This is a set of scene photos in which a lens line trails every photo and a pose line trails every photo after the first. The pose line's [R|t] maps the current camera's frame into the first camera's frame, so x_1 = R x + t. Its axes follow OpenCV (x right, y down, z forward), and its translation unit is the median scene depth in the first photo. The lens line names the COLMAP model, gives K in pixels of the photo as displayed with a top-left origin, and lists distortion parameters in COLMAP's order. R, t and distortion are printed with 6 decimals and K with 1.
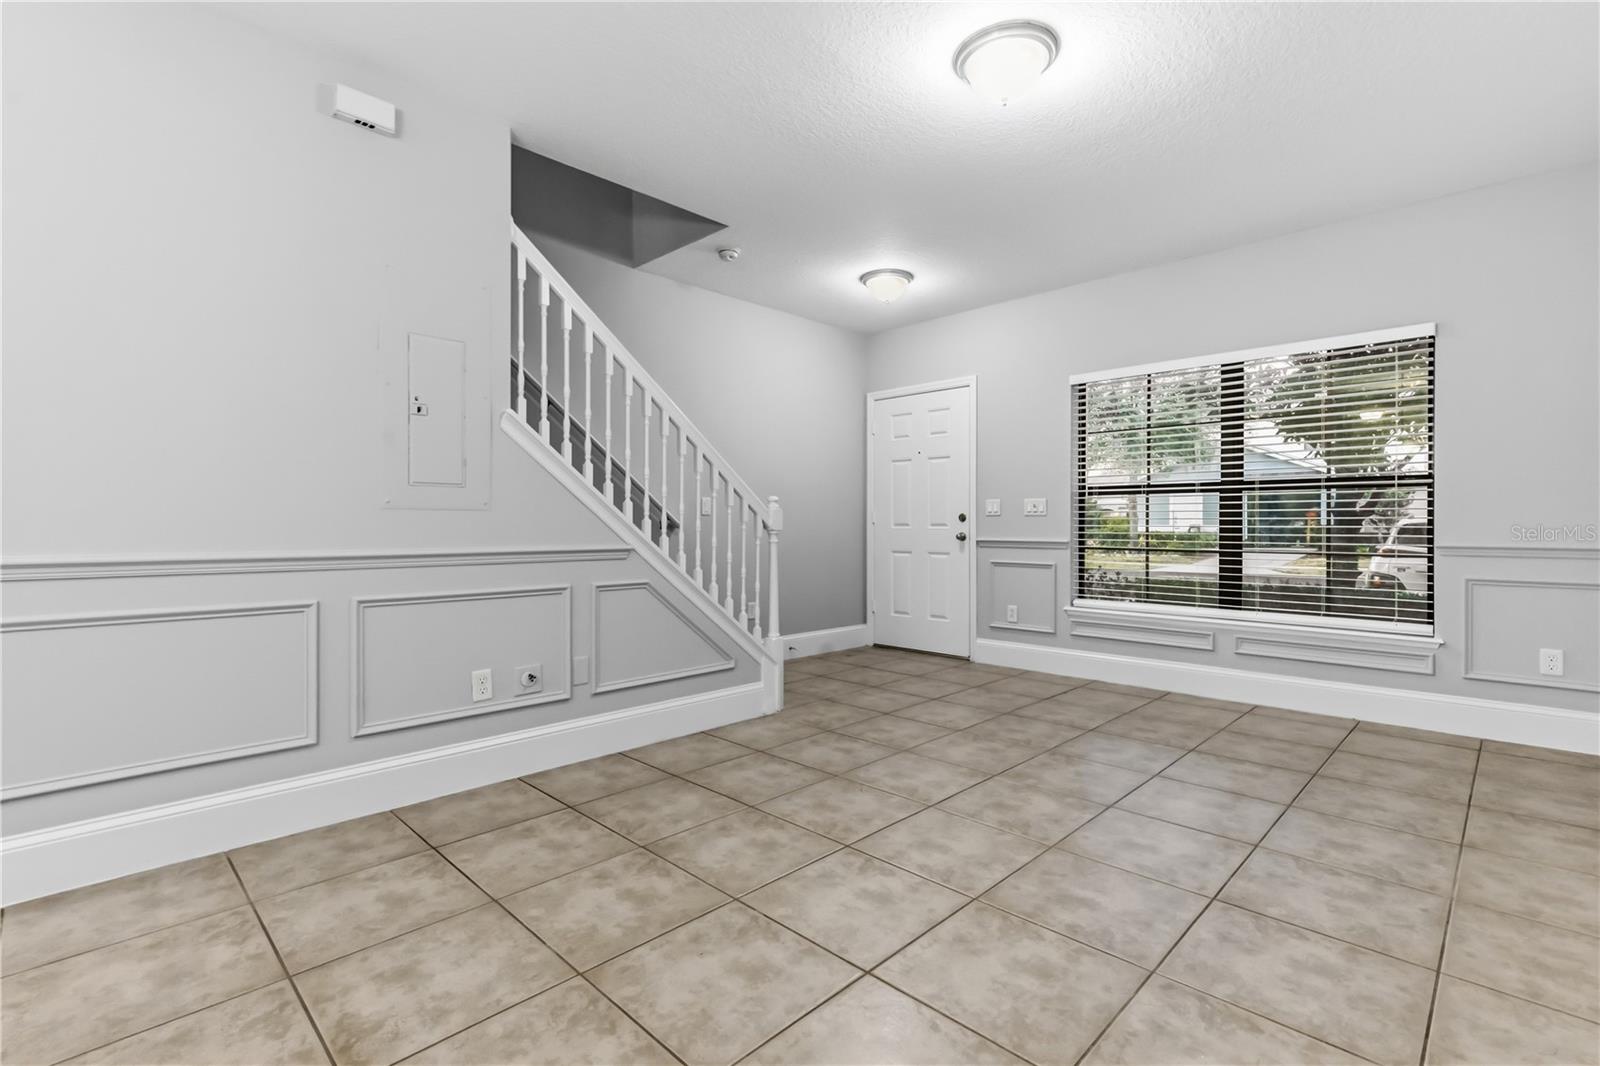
lens RADIAL K [[732.1, 0, 810.6], [0, 732.1, 525.0], [0, 0, 1]] dist [-0.014163, -0.001113]
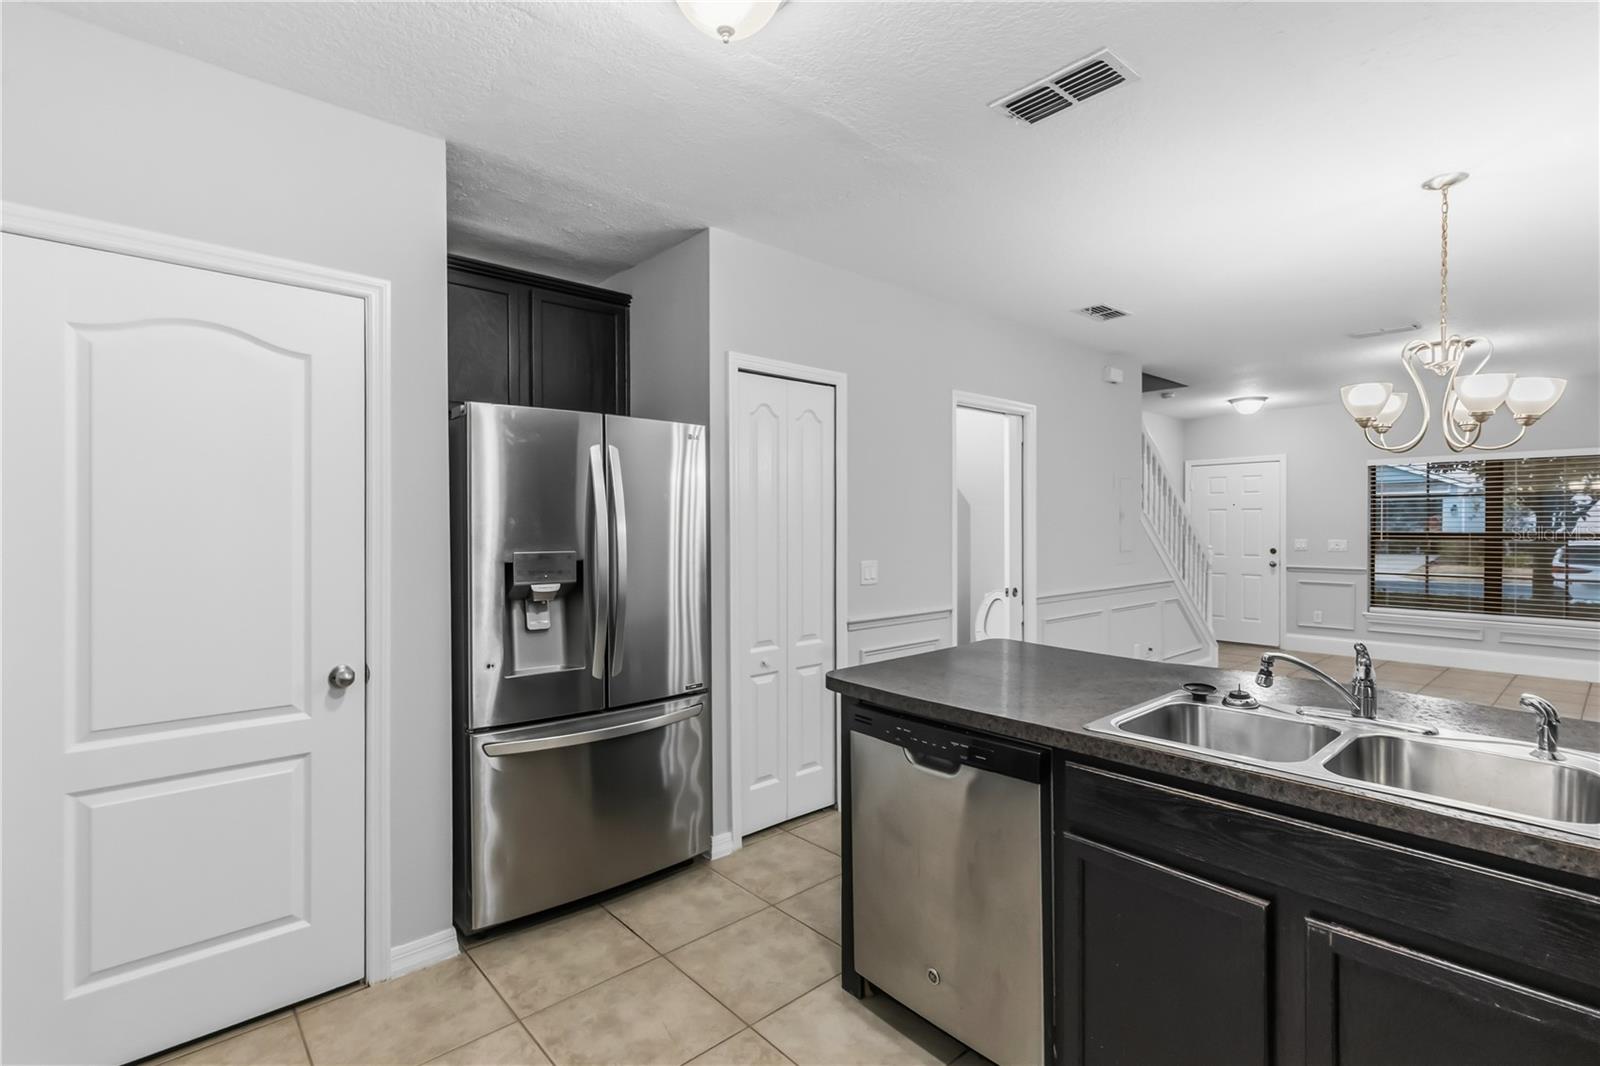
lens RADIAL K [[732.1, 0, 804.7], [0, 732.1, 516.8], [0, 0, 1]] dist [-0.014163, -0.001113]
pose [[0.998339, -0.006038, -0.057288, -0.722435], [0.005551, 0.999947, -0.008653, -0.079554], [0.057338, 0.008321, 0.998320, -0.569147]]
